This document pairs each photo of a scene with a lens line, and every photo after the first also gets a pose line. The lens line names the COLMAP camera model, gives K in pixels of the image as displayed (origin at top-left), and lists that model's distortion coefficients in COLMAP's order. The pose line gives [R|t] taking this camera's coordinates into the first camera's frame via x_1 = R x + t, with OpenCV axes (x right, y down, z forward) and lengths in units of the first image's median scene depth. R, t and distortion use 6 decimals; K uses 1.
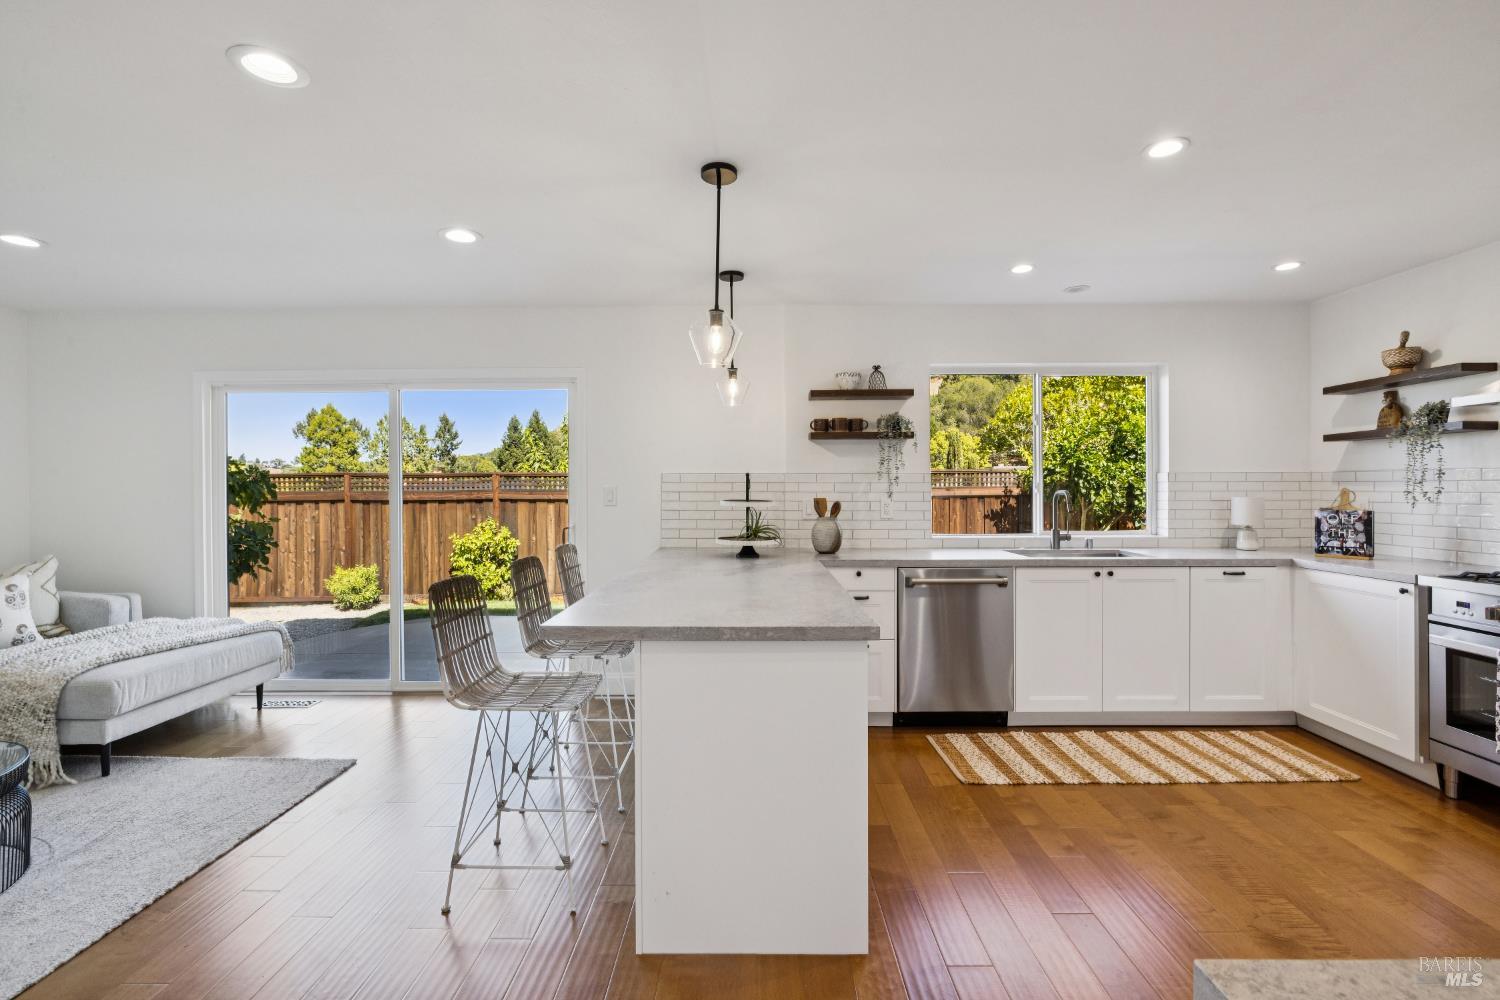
lens RADIAL K [[668.5, 0, 753.2], [0, 668.5, 492.6], [0, 0, 1]] dist [-0.001037, -0.000415]
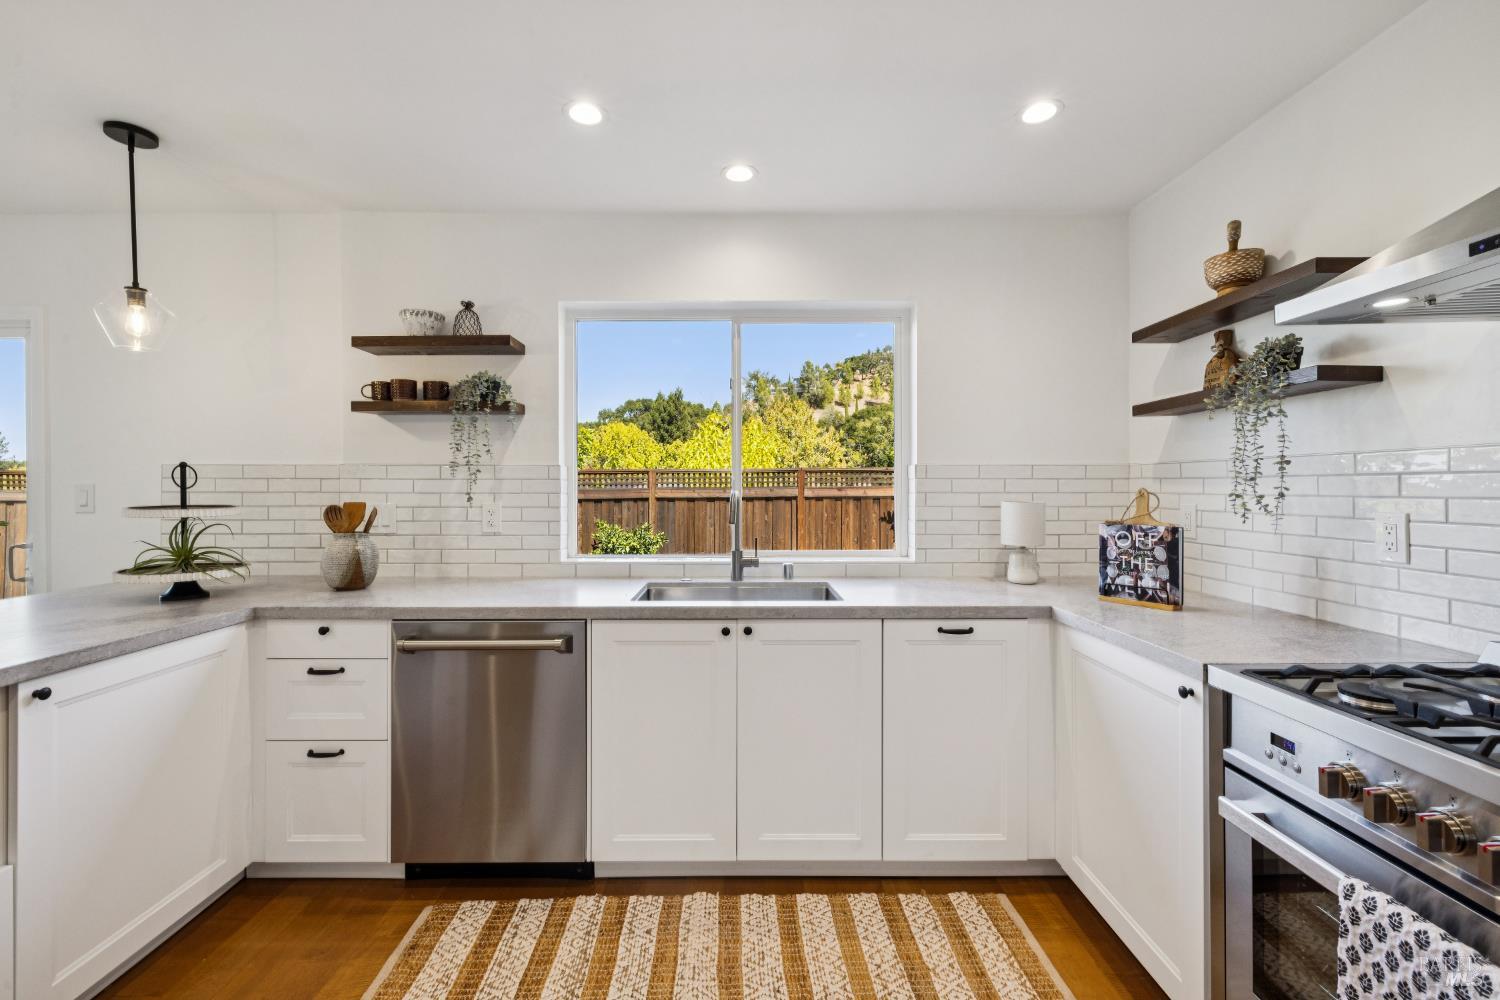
lens RADIAL K [[633.5, 0, 747.0], [0, 633.5, 492.4], [0, 0, 1]] dist [-0.001346, -0.000112]
pose [[0.999975, 0.002600, 0.006511, 0.466417], [-0.002603, 0.999997, 0.000453, -0.002228], [-0.006510, -0.000470, 0.999979, 0.382417]]
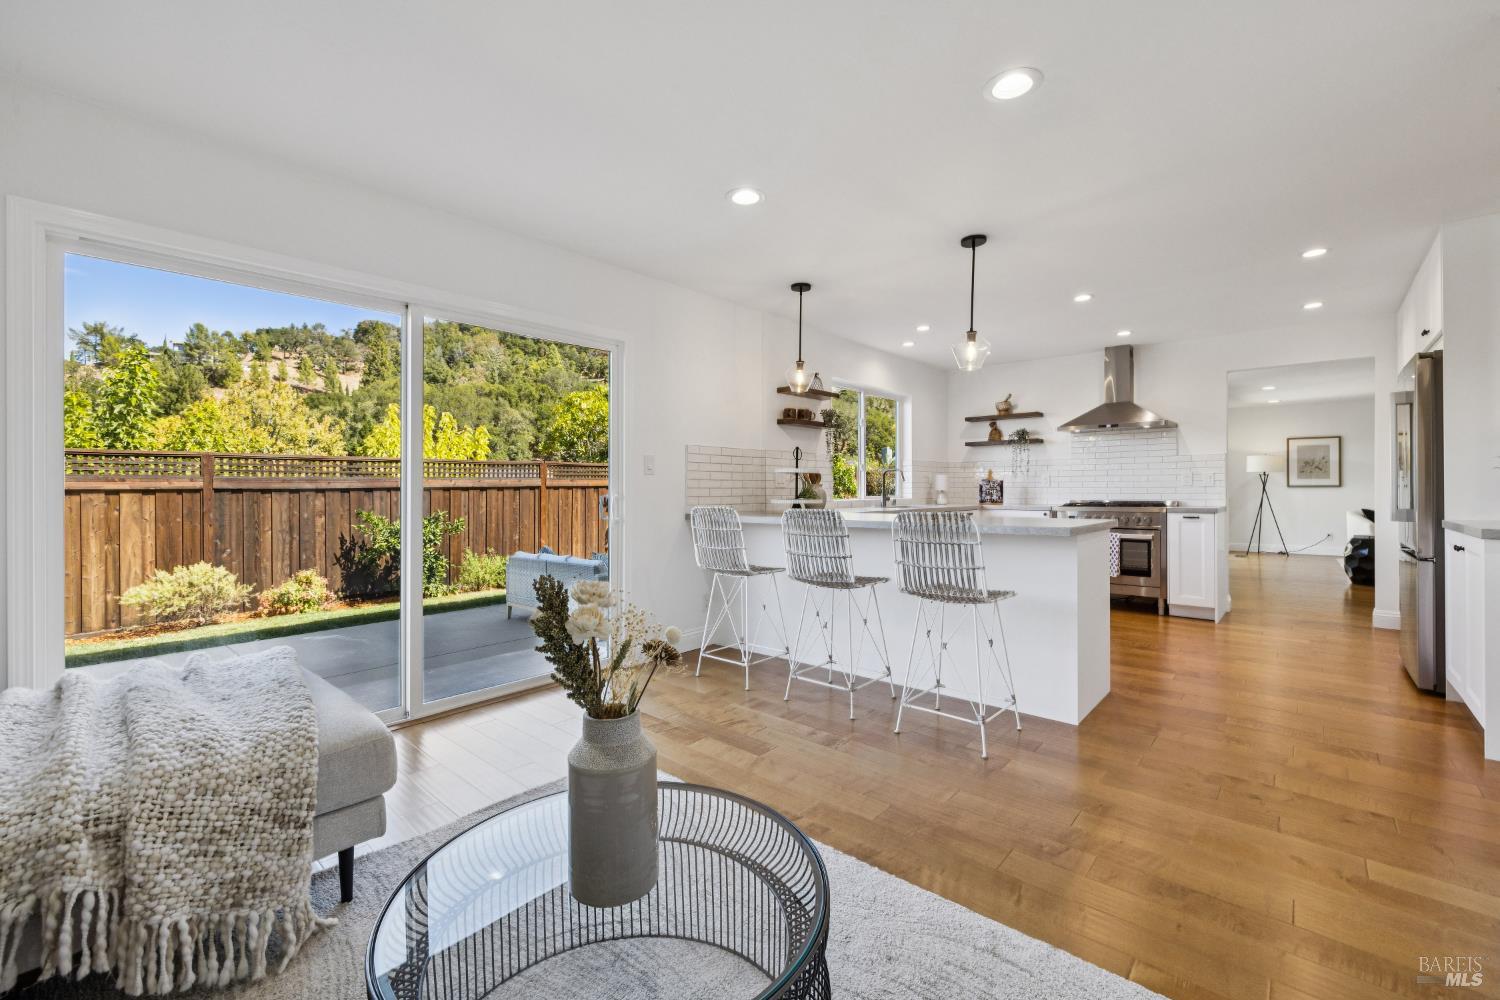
lens RADIAL K [[633.5, 0, 747.0], [0, 633.5, 492.4], [0, 0, 1]] dist [-0.001346, -0.000112]
pose [[0.662261, -0.003406, 0.749265, -0.888405], [0.005760, 0.999983, -0.000545, 0.051749], [-0.749251, 0.004677, 0.662270, 0.263100]]
